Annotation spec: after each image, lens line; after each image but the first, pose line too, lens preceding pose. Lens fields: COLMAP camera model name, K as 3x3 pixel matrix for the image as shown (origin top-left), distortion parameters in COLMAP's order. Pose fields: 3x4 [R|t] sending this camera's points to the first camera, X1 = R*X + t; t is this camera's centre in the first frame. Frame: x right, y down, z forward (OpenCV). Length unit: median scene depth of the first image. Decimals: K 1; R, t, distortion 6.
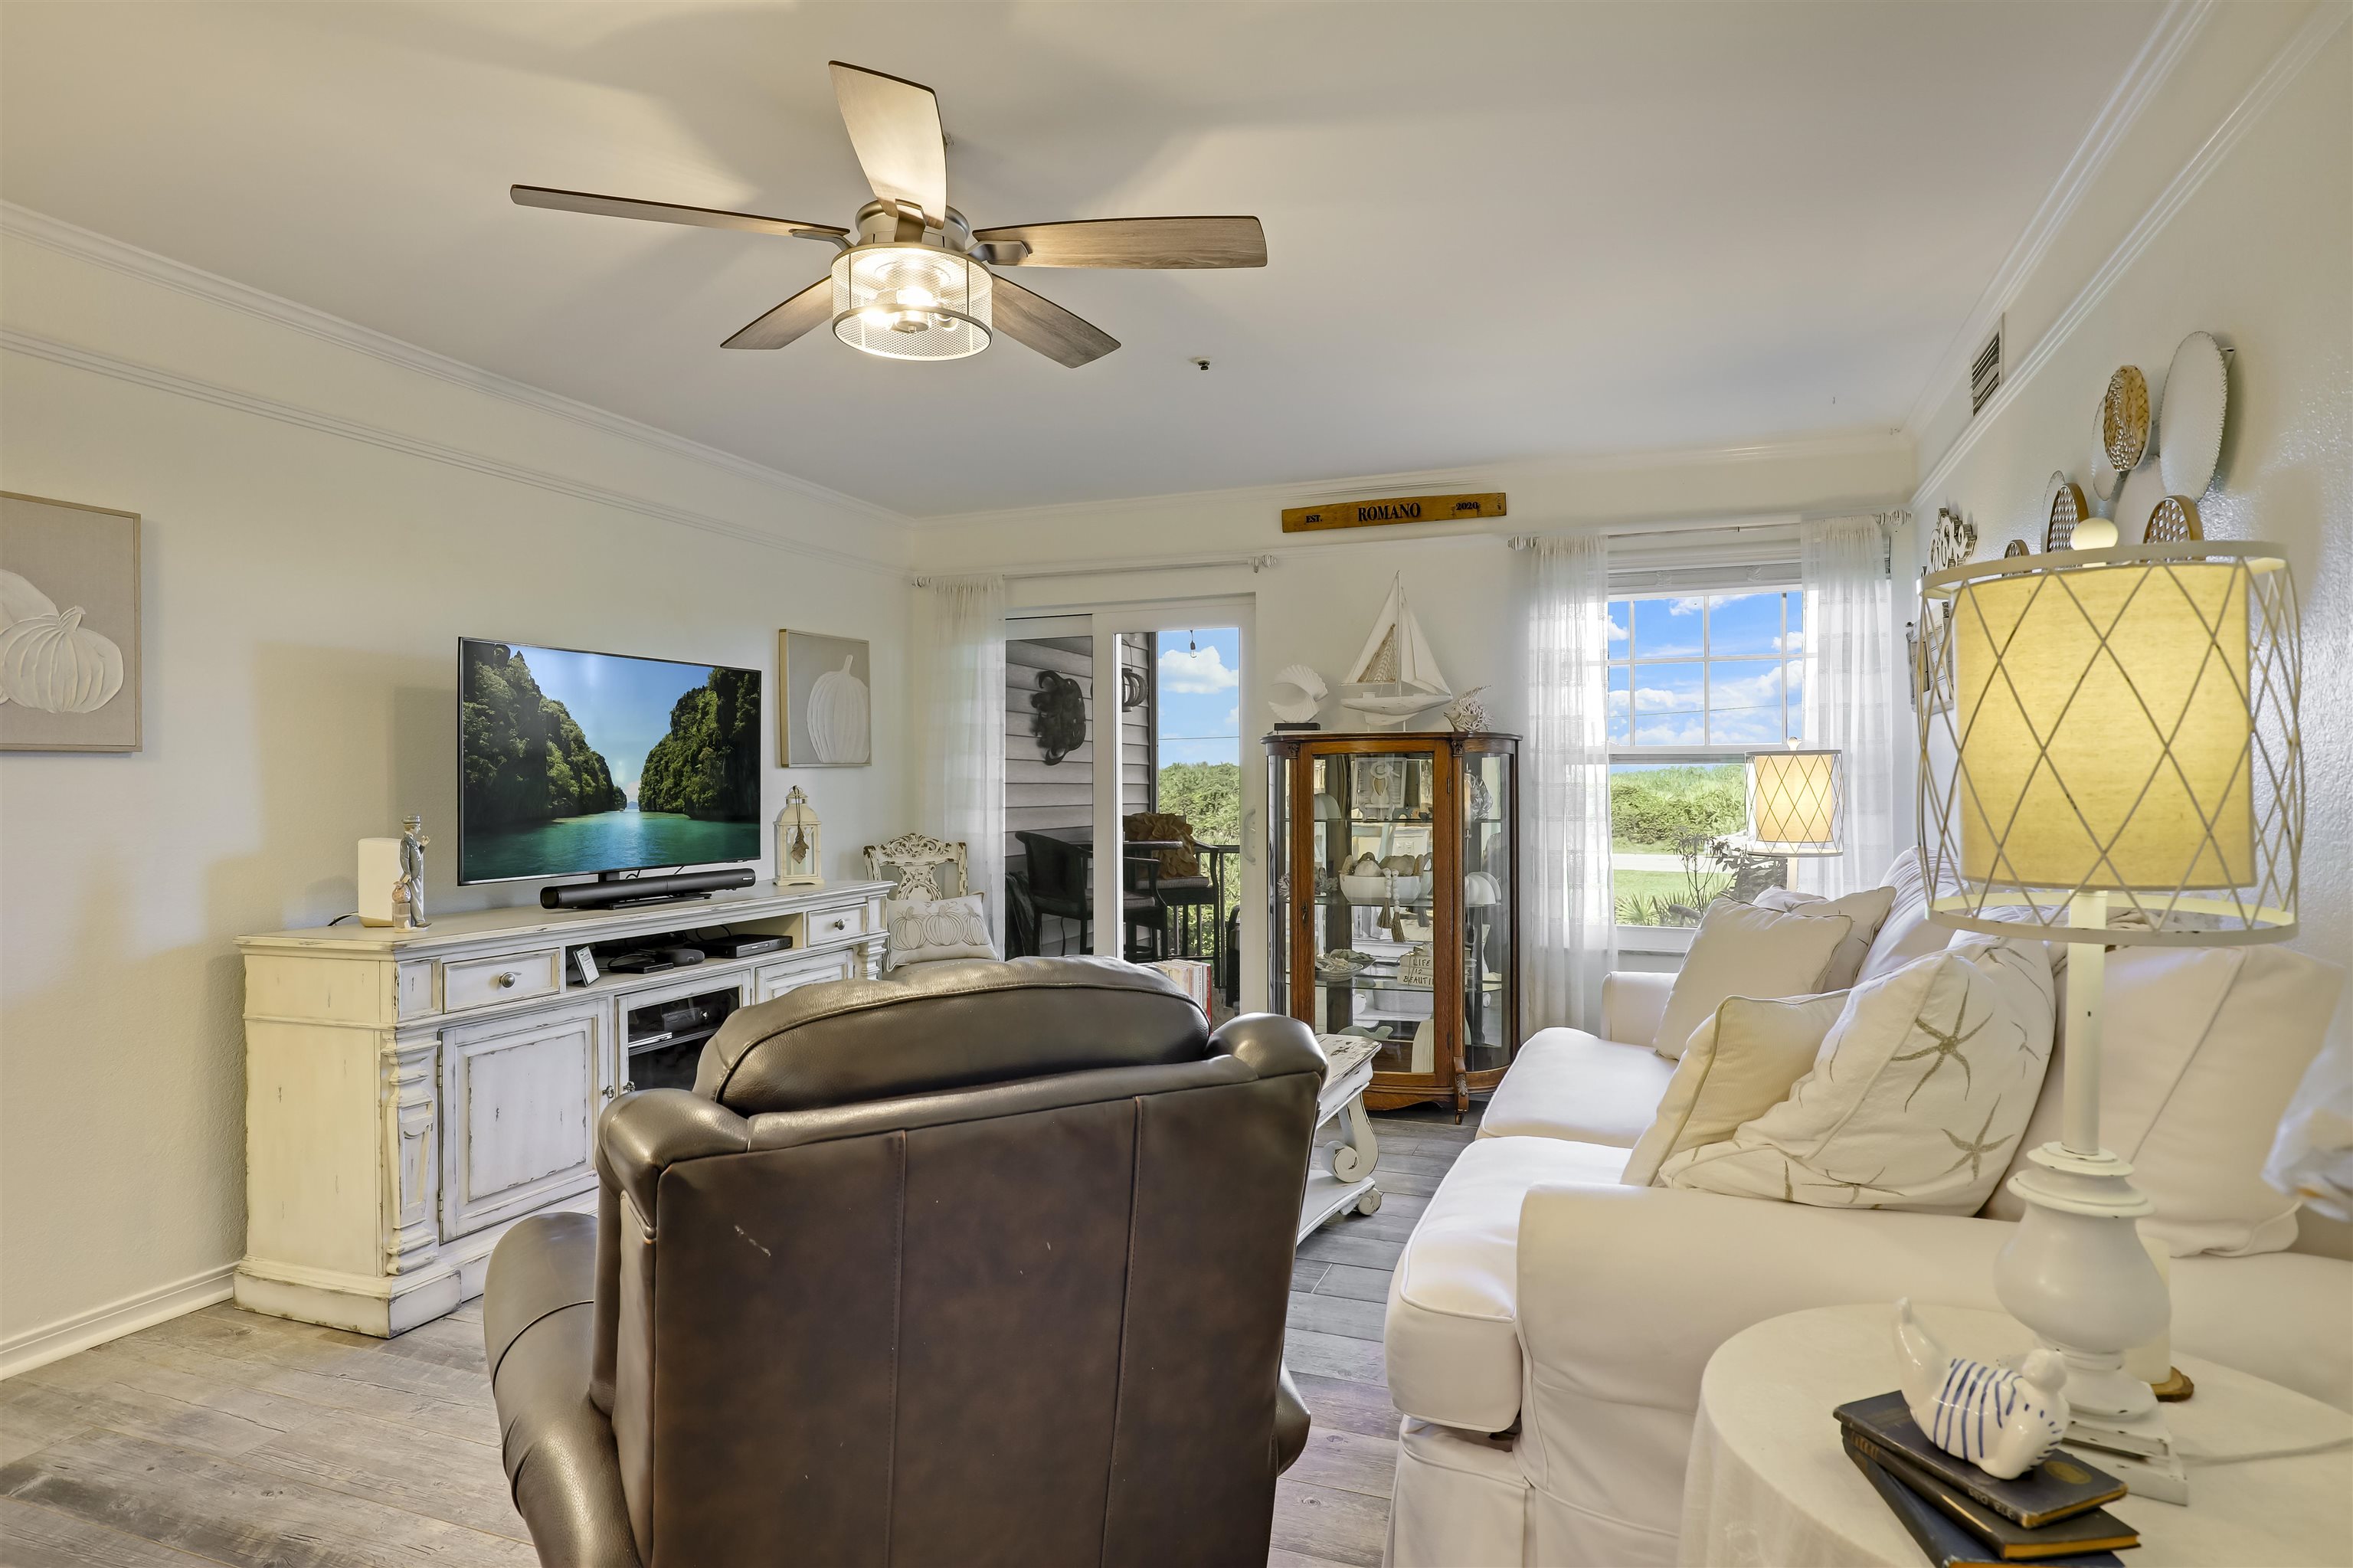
lens RADIAL K [[1279.4, 0, 1182.3], [0, 1279.4, 784.7], [0, 0, 1]] dist [0.004347, -0.000022]
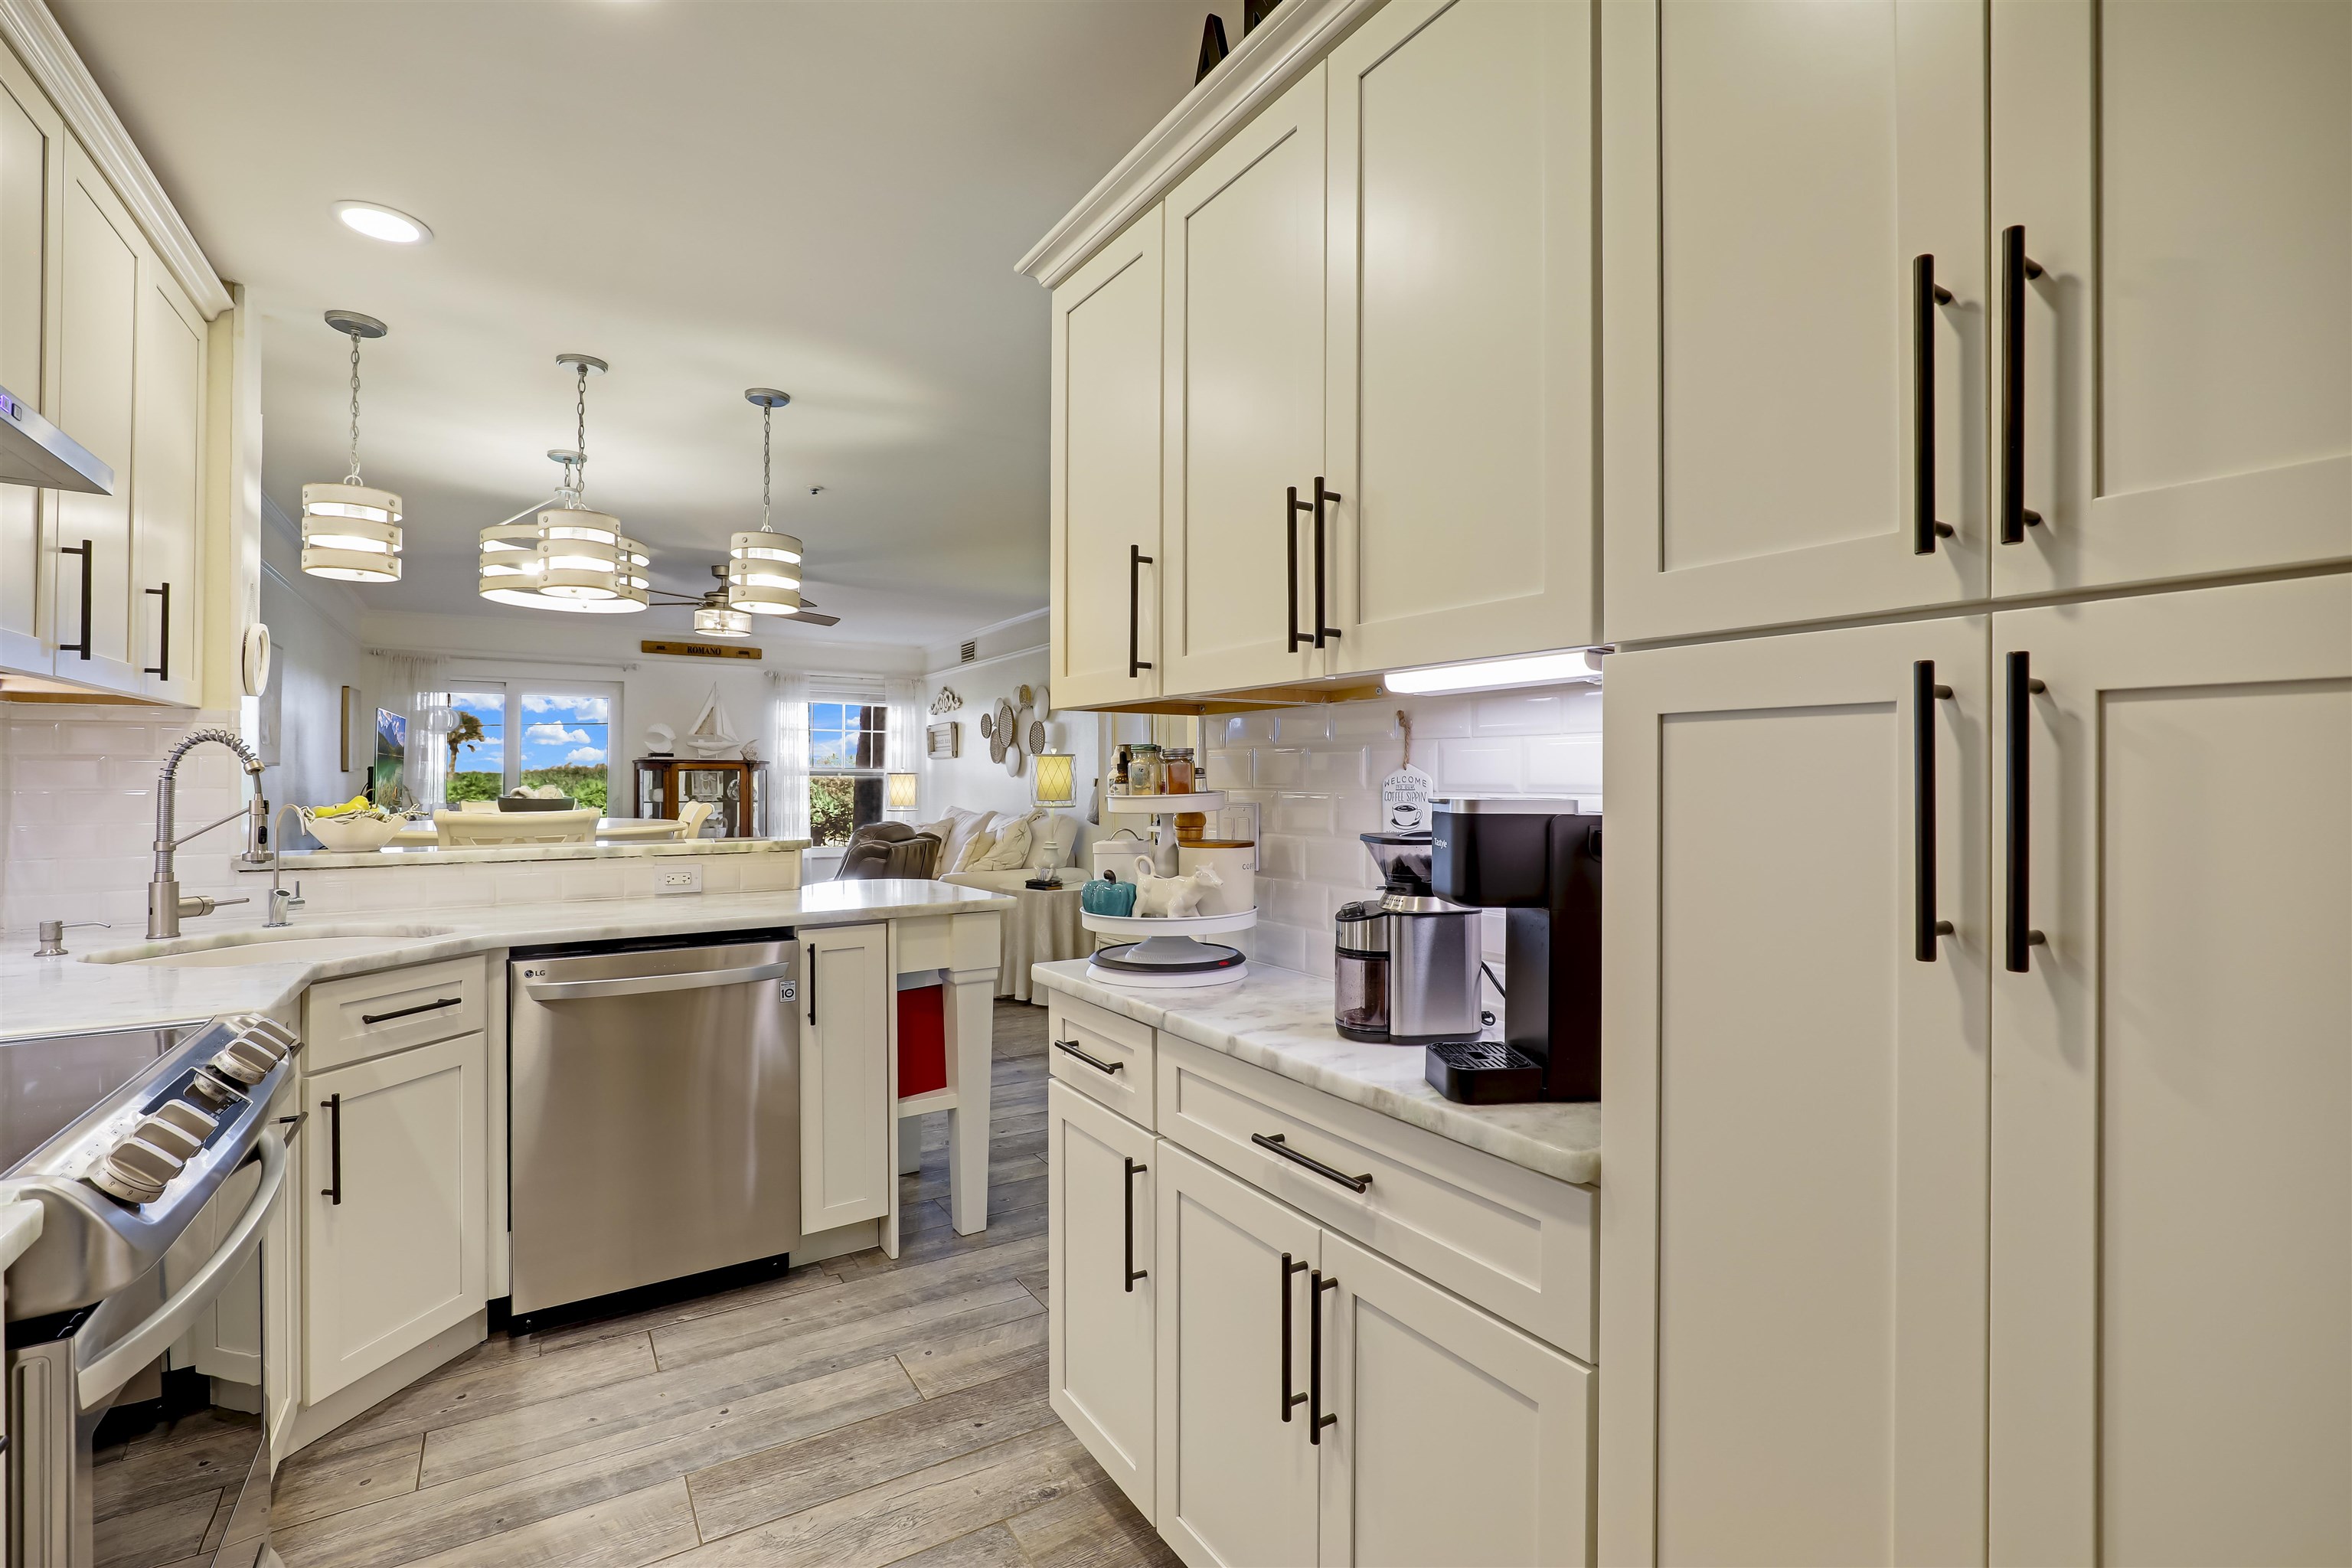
lens RADIAL K [[1071.4, 0, 1184.8], [0, 1071.4, 769.9], [0, 0, 1]] dist [-0.035375, 0.012196]
pose [[0.608265, 0.015357, 0.793585, -0.926047], [-0.004728, 0.999865, -0.015725, 0.000046], [-0.793720, 0.005813, 0.608256, -0.824312]]
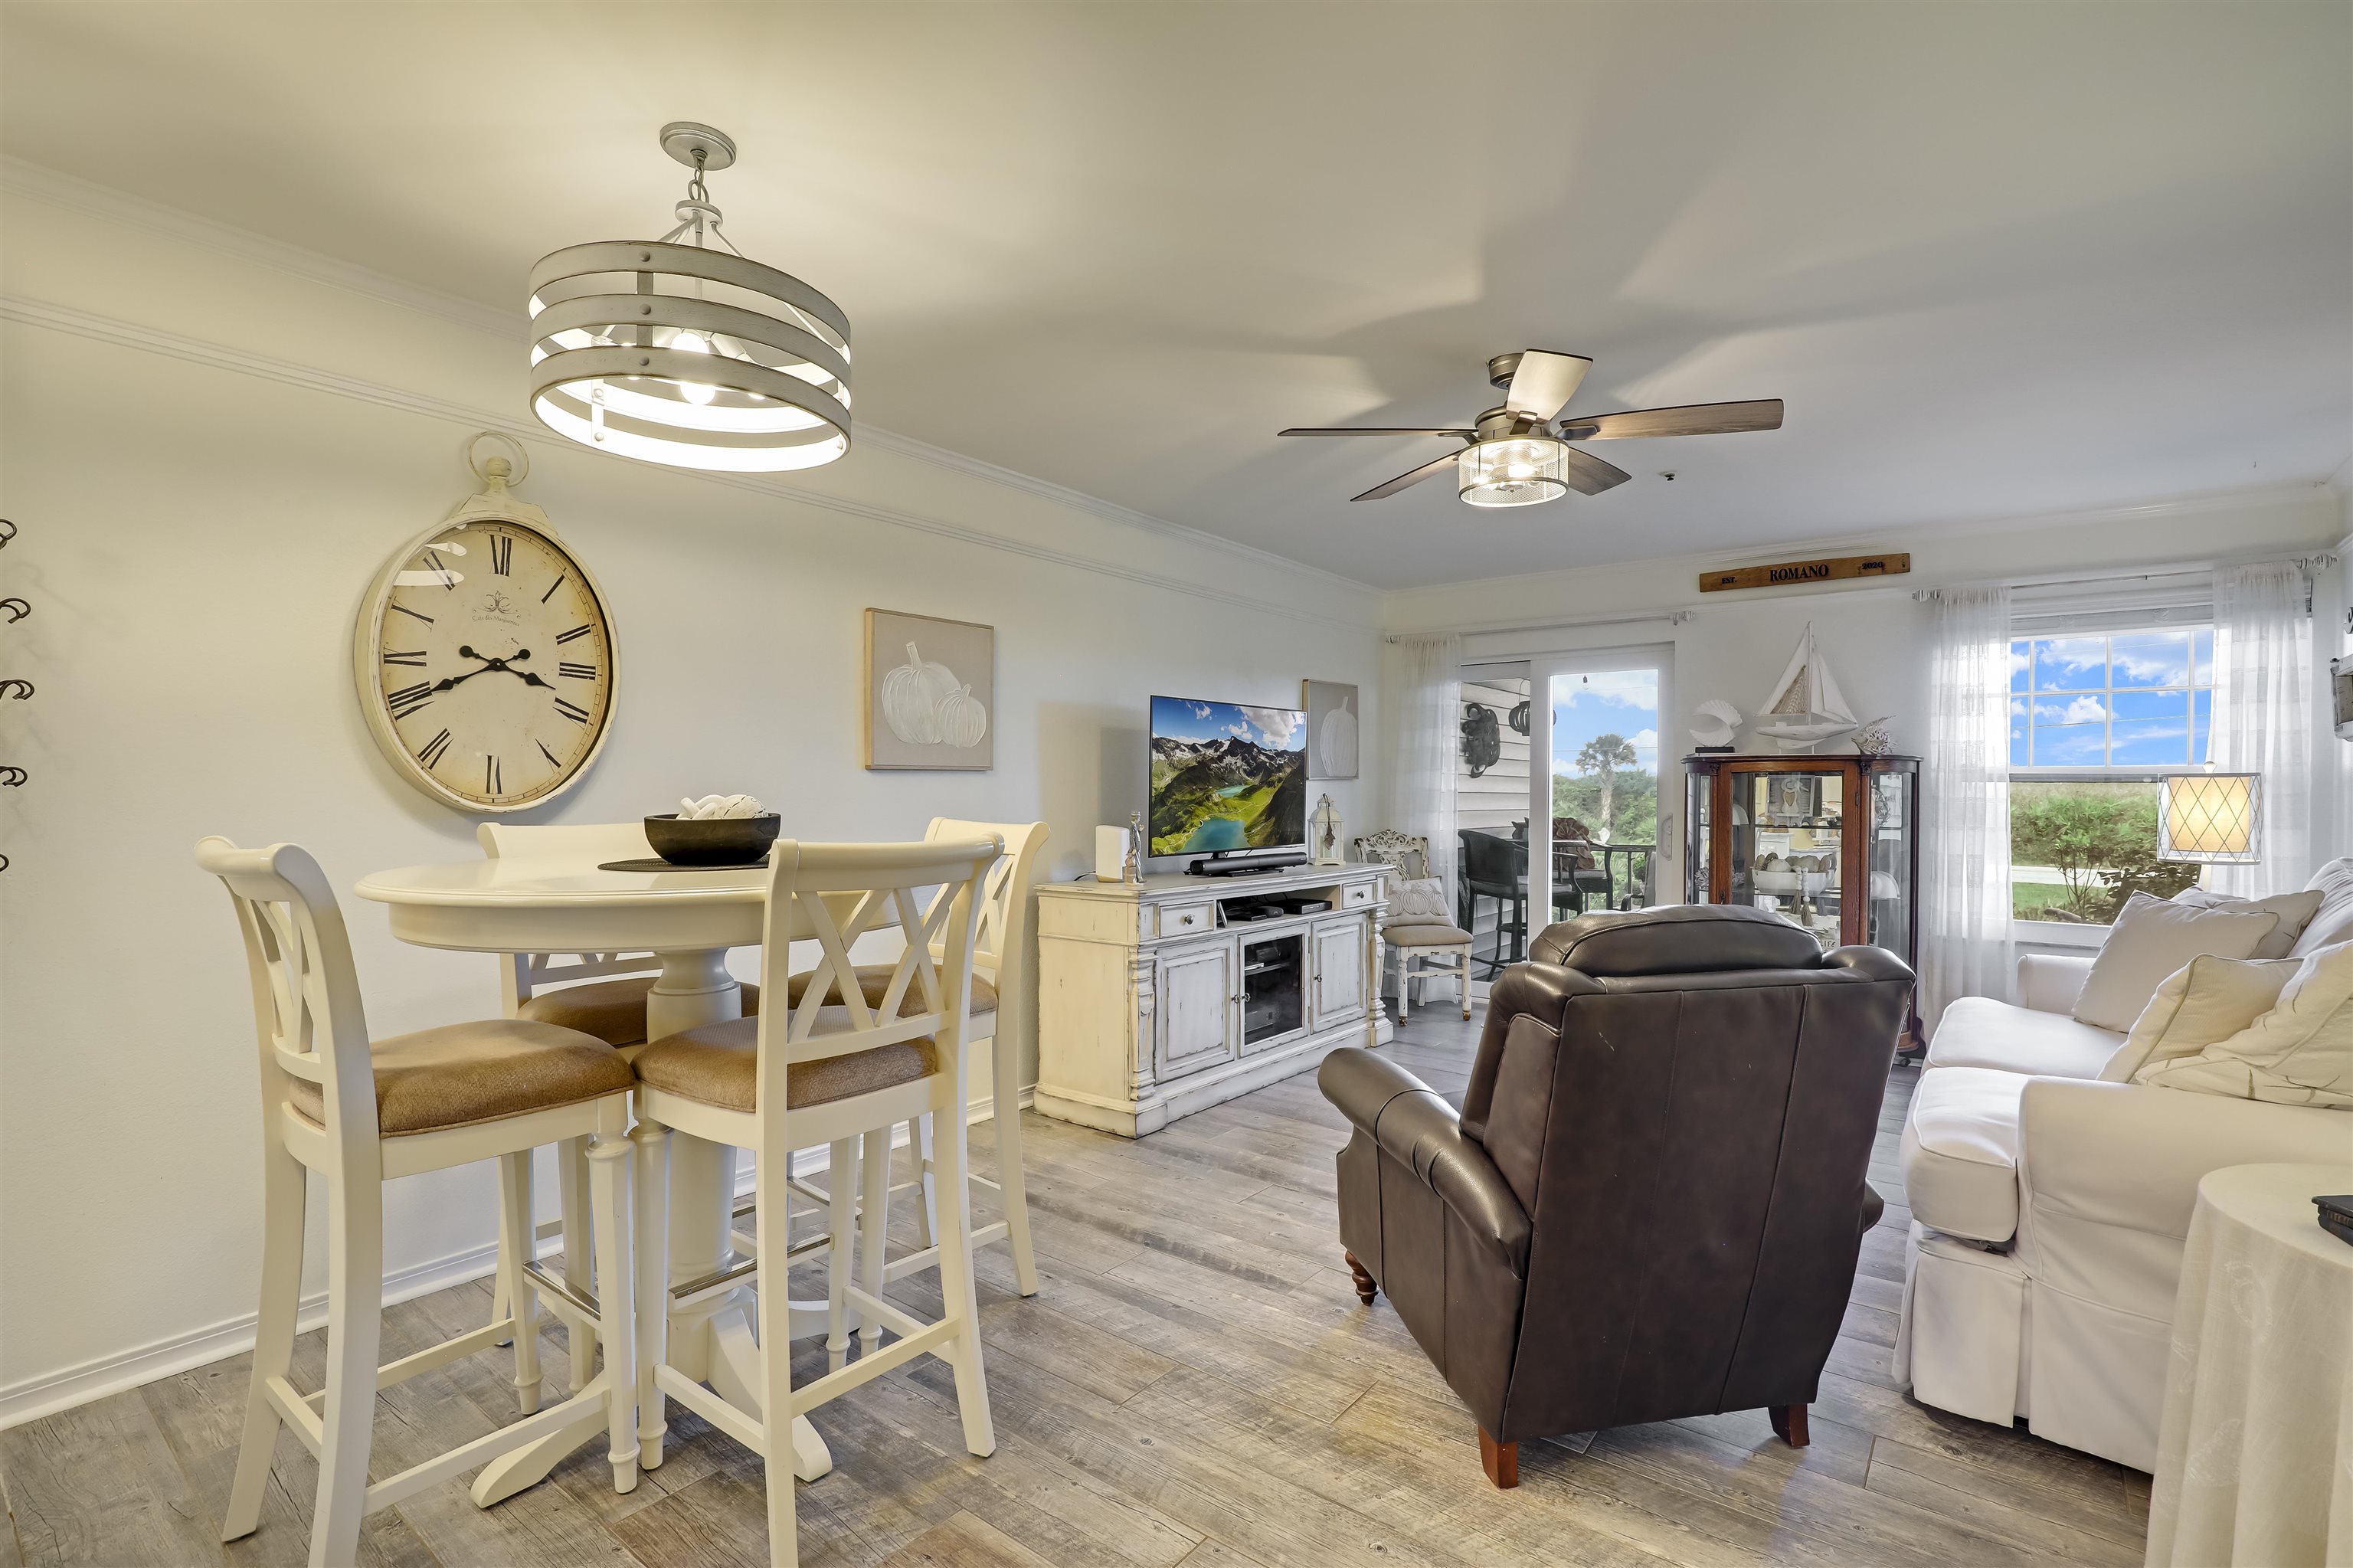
lens RADIAL K [[1077.3, 0, 1178.3], [0, 1077.3, 800.0], [0, 0, 1]] dist [-0.028934, 0.009061]
pose [[0.954909, 0.012156, -0.296649, -0.126750], [-0.009619, 0.999904, 0.010009, -0.002674], [0.296742, -0.006704, 0.954934, -0.185612]]
